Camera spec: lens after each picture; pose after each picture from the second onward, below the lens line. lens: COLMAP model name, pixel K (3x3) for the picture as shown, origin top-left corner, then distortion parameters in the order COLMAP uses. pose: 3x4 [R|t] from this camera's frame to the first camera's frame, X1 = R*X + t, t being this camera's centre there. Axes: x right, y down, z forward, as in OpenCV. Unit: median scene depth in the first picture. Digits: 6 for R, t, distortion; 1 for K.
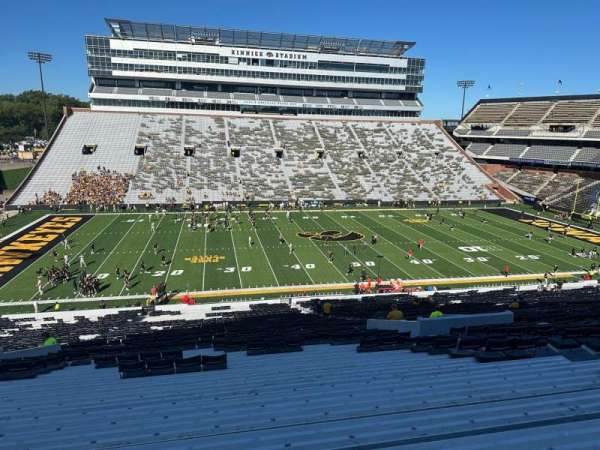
lens RADIAL K [[450.0, 0, 300.0], [0, 450.0, 225.0], [0, 0, 1]] dist [0.063689, -0.083722]
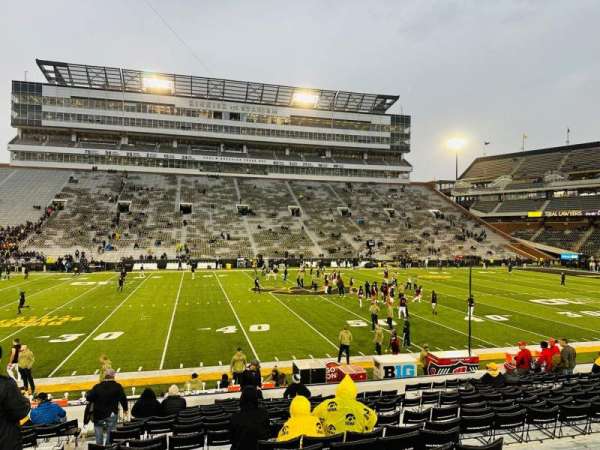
lens RADIAL K [[450.0, 0, 300.0], [0, 450.0, 225.0], [0, 0, 1]] dist [0.063689, -0.083722]
pose [[0.998899, -0.012662, 0.045176, 0.016988], [0.022050, 0.976620, -0.213840, 0.034076], [-0.041412, 0.214601, 0.975824, 0.204939]]
